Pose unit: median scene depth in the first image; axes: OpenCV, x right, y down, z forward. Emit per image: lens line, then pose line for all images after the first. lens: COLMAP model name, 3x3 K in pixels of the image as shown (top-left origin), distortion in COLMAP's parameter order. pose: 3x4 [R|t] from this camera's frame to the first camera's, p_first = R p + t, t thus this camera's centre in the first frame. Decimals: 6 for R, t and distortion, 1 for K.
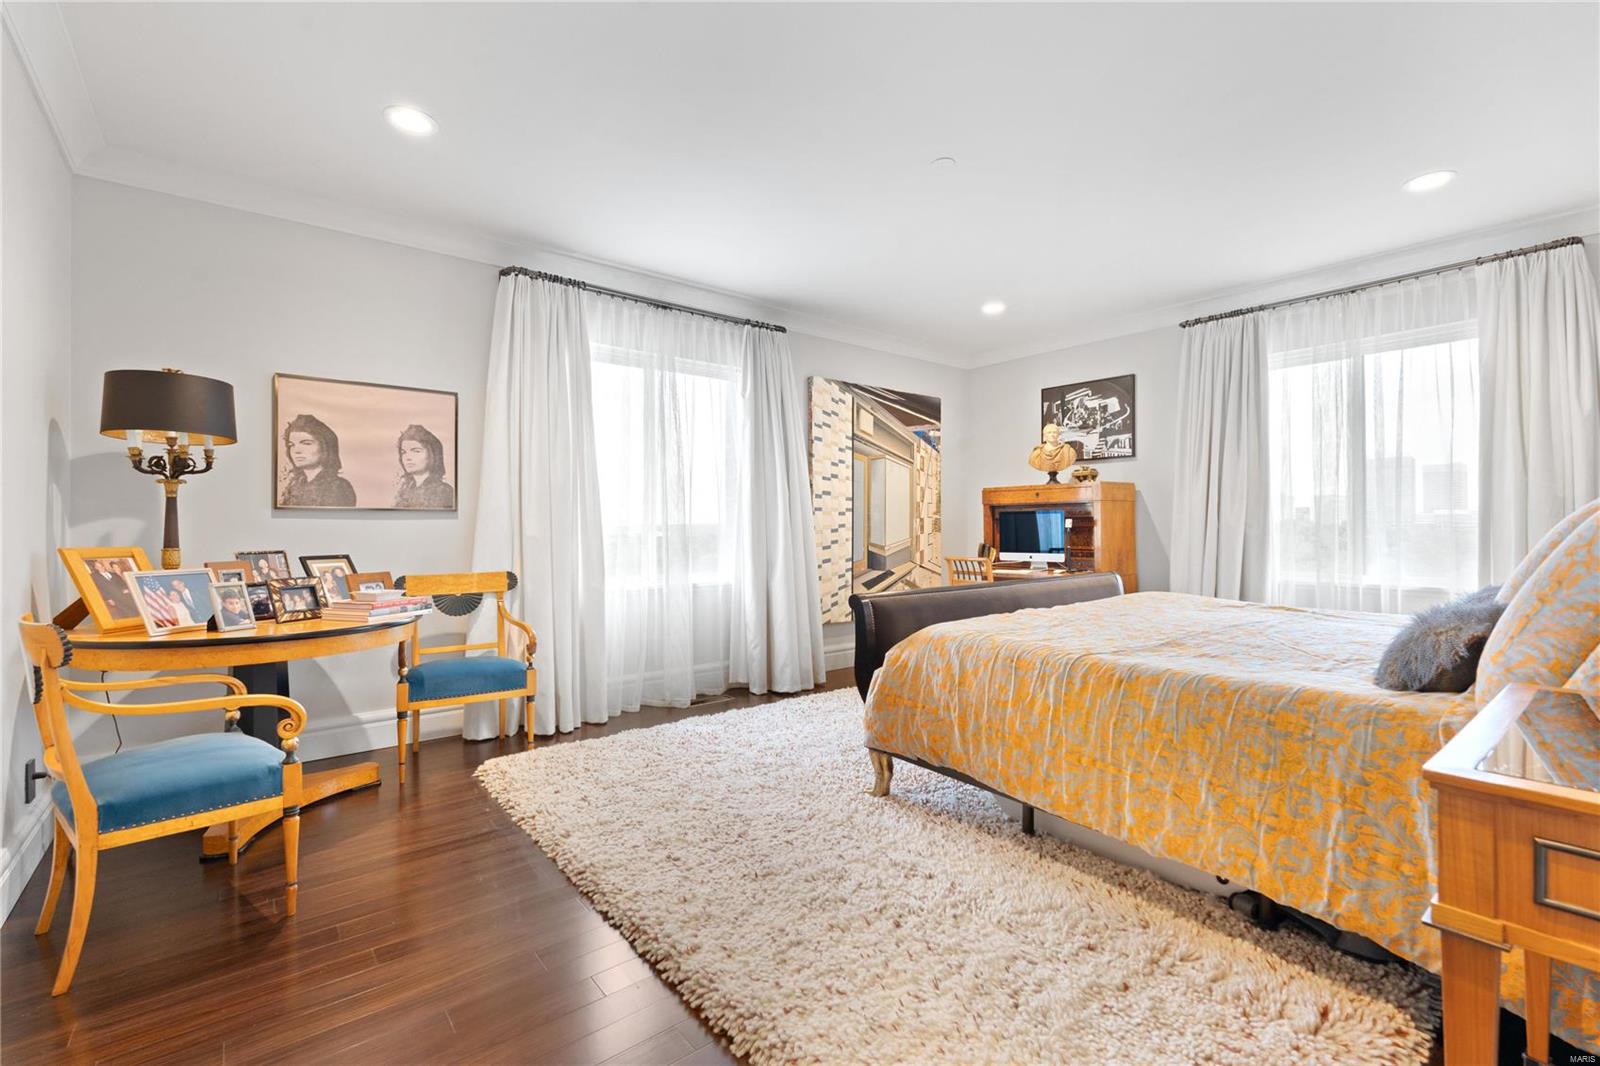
lens RADIAL K [[711.5, 0, 800.8], [0, 711.5, 530.3], [0, 0, 1]] dist [-0.004891, -0.000174]
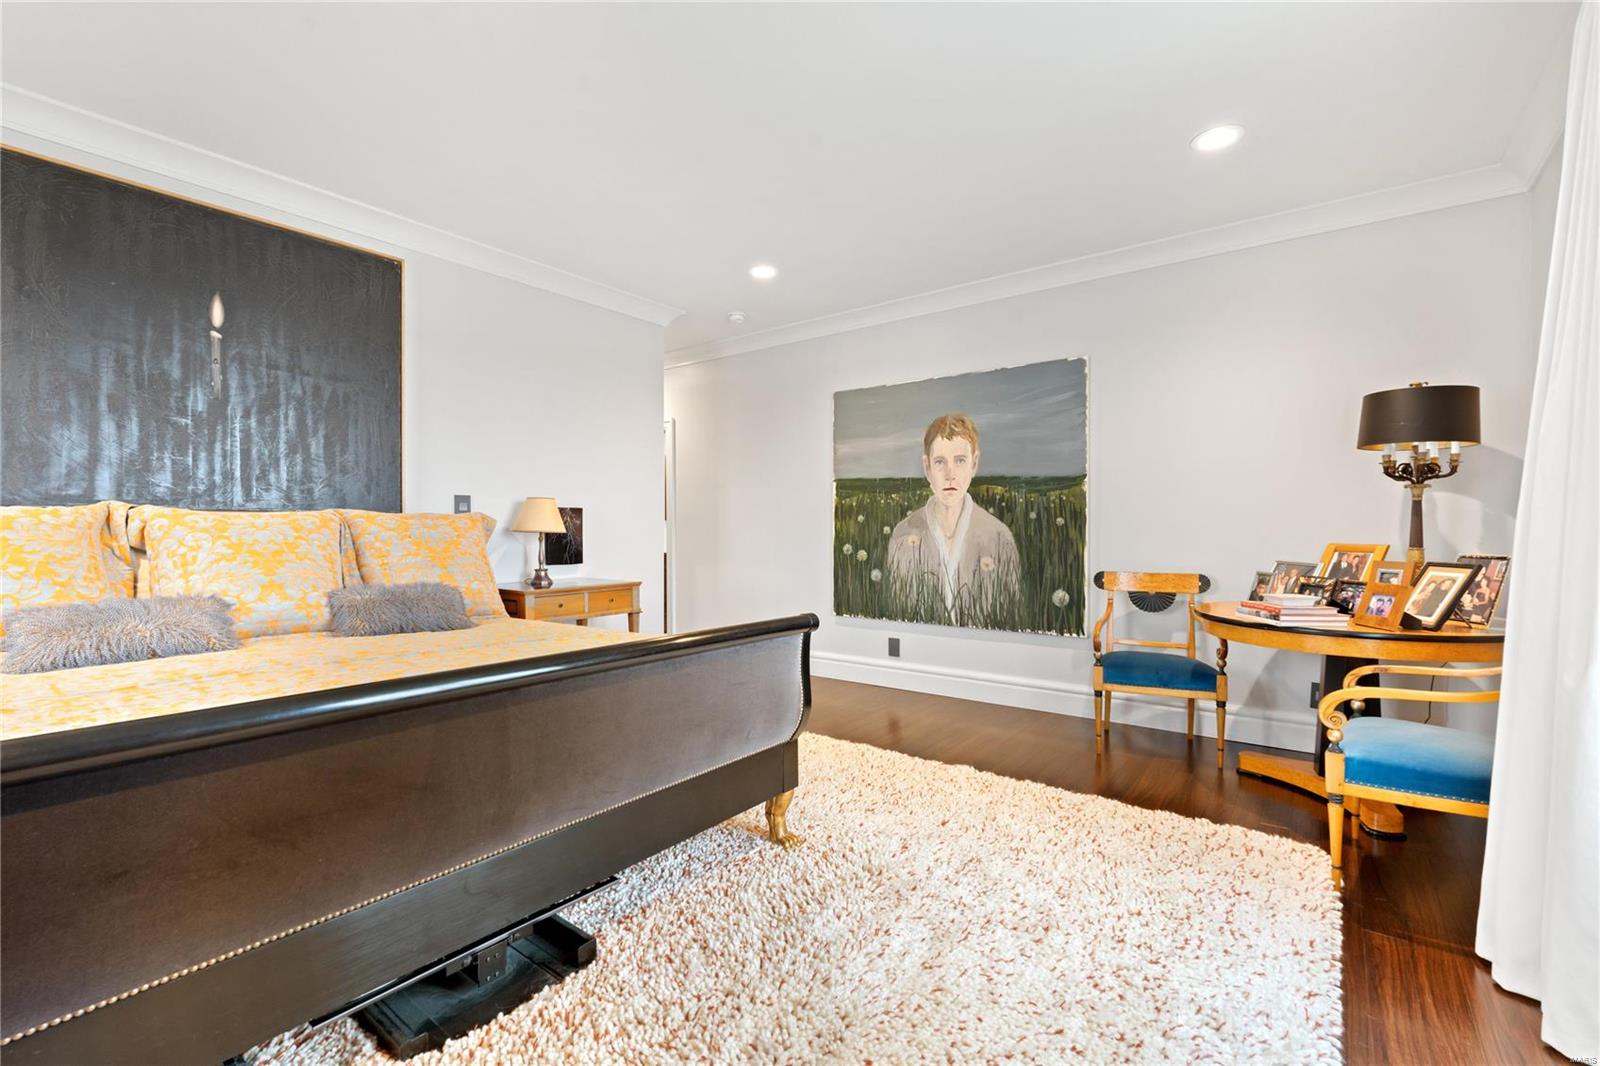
lens RADIAL K [[711.5, 0, 800.8], [0, 711.5, 530.3], [0, 0, 1]] dist [-0.004891, -0.000174]
pose [[-0.972275, 0.003774, -0.233812, 0.142851], [0.002398, 0.999978, 0.006167, -0.005528], [0.233830, 0.005435, -0.972262, 0.947942]]
